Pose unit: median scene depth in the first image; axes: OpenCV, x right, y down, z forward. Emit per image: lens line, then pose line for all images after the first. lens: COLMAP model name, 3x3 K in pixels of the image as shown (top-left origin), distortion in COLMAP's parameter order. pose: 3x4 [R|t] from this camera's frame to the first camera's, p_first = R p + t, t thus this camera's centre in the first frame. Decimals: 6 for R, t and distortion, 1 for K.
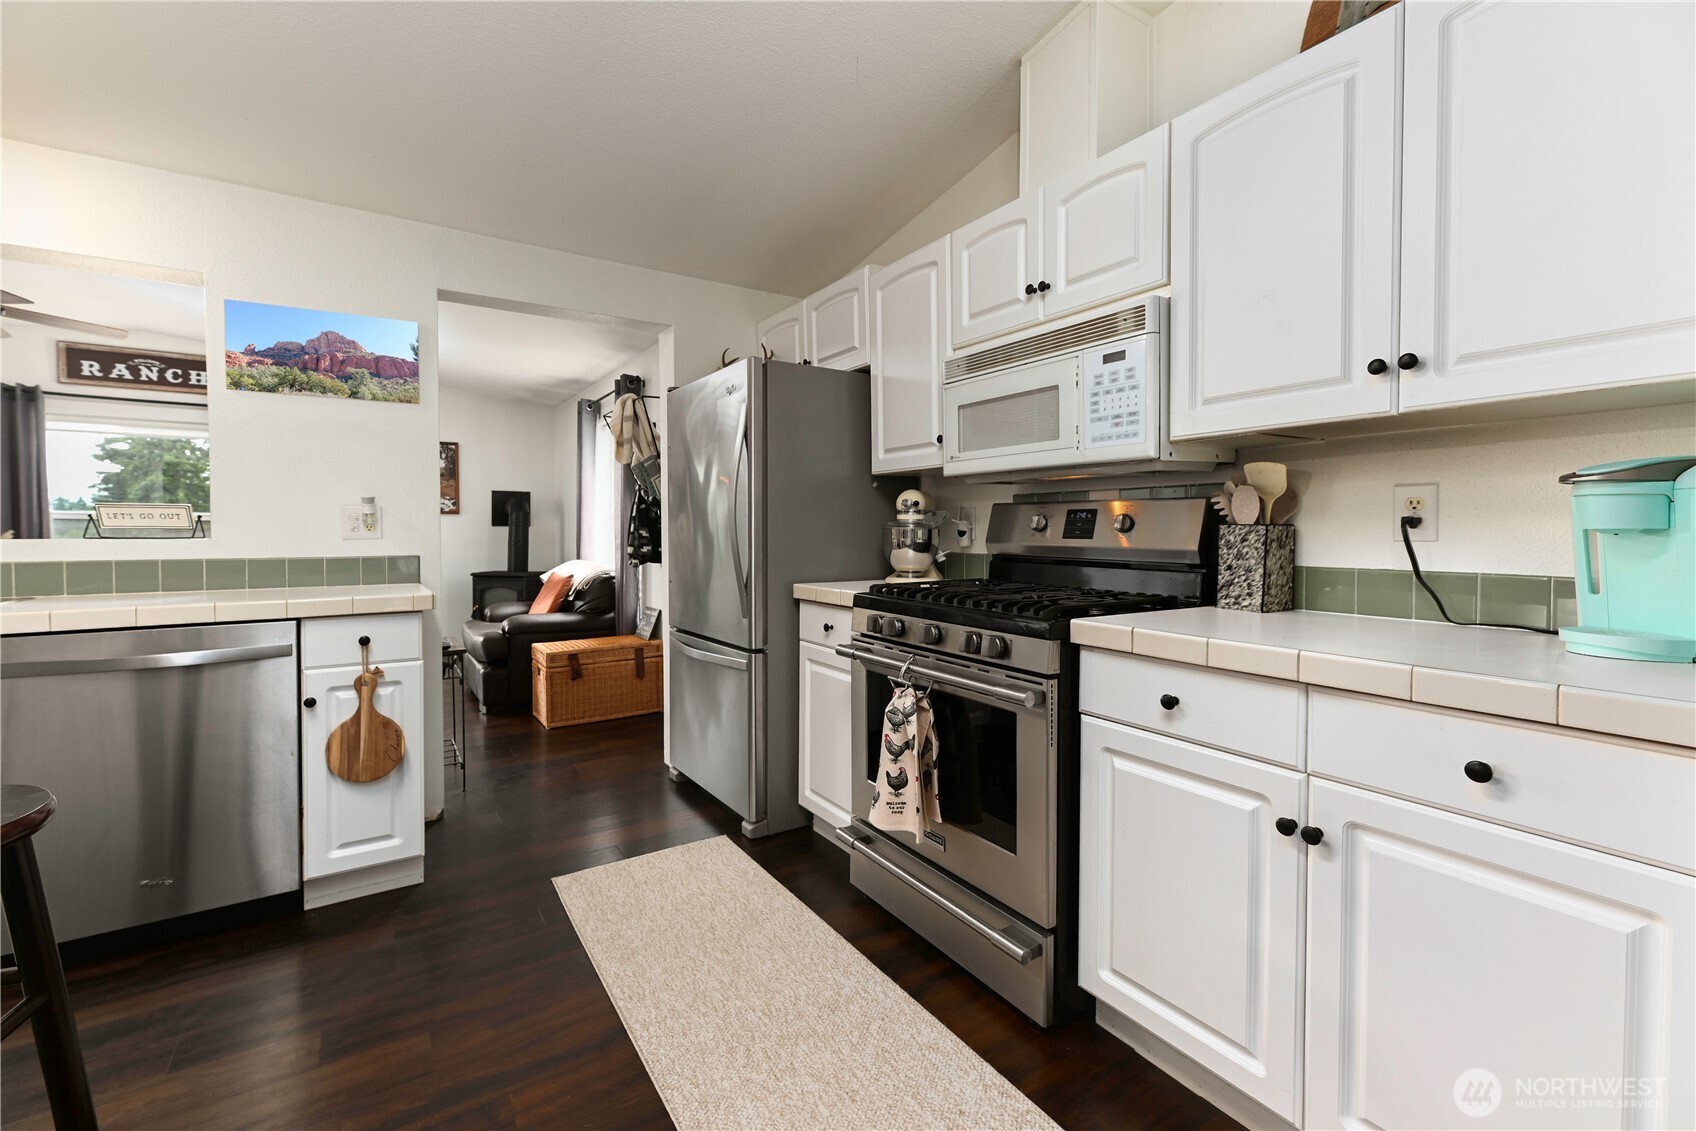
lens RADIAL K [[706.1, 0, 843.0], [0, 706.1, 551.5], [0, 0, 1]] dist [0.009781, 0.000144]
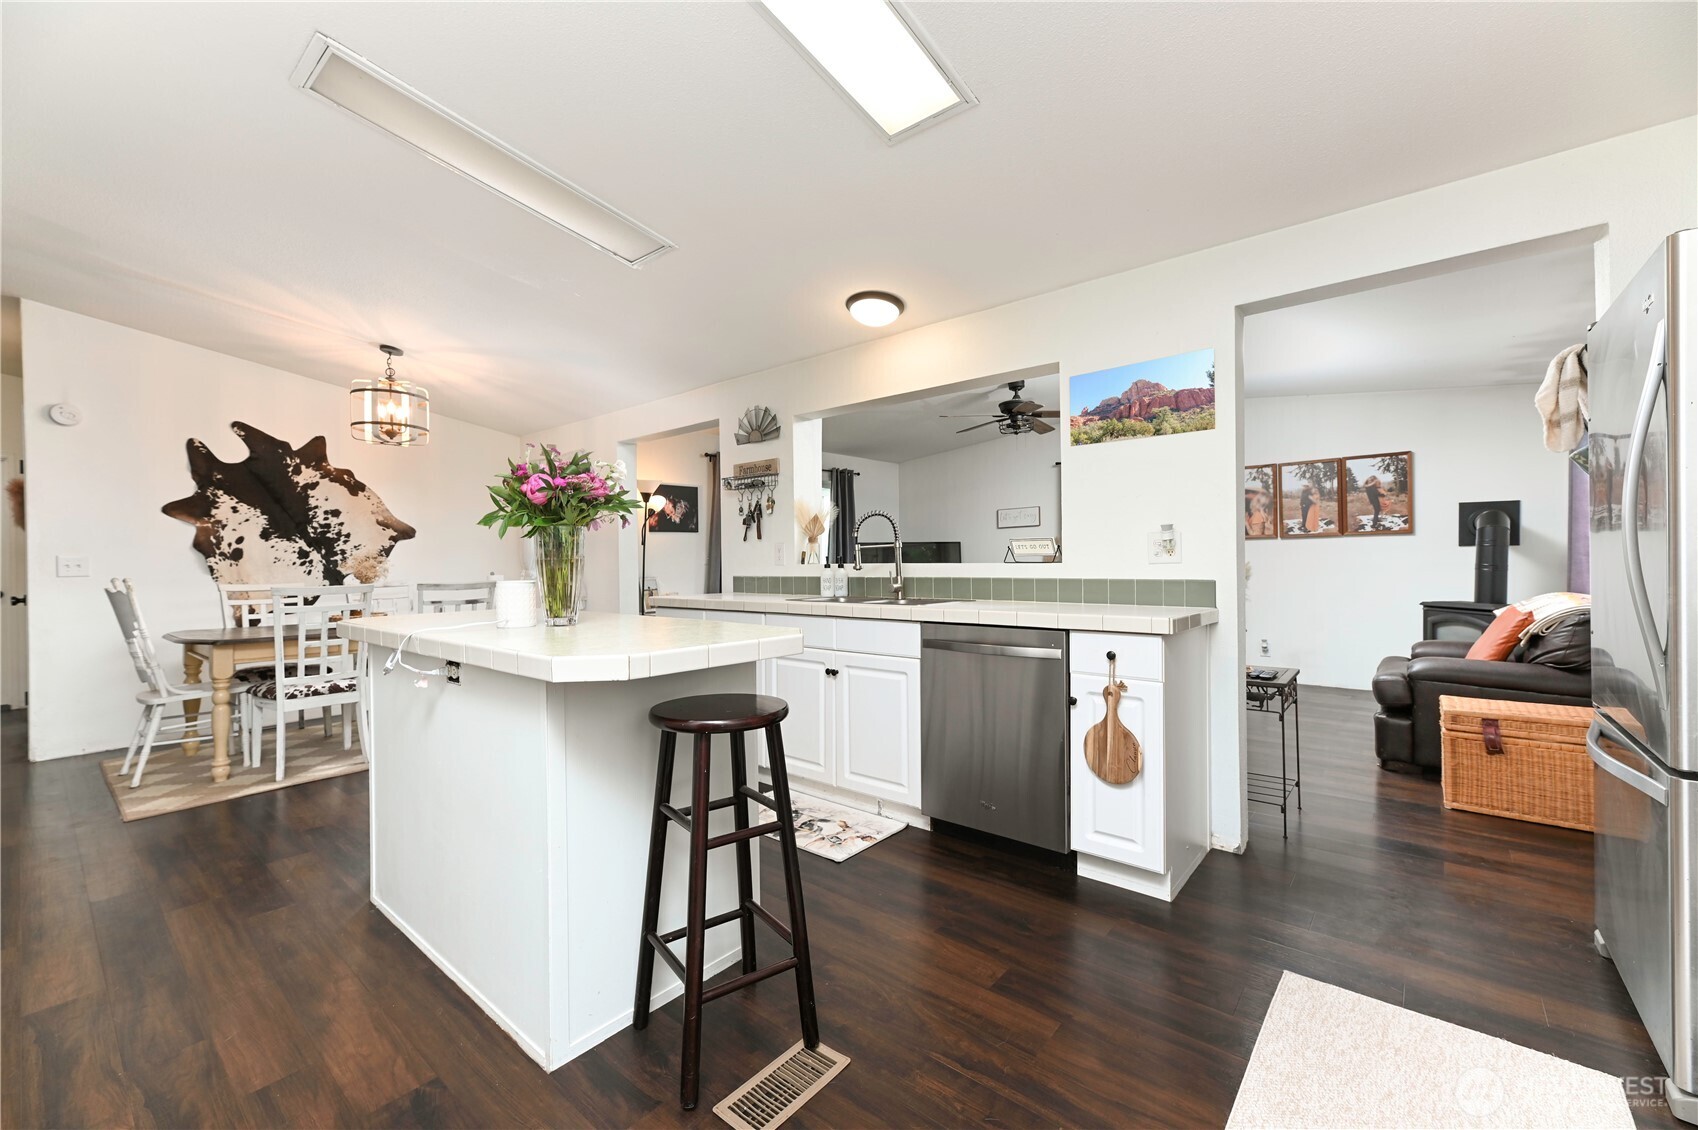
lens RADIAL K [[700.6, 0, 847.4], [0, 700.6, 560.8], [0, 0, 1]] dist [0.008856, -0.002195]
pose [[0.292365, 0.002668, -0.956303, 0.224570], [-0.019054, 0.999814, -0.003036, -0.010038], [0.956117, 0.019109, 0.292361, 0.244718]]
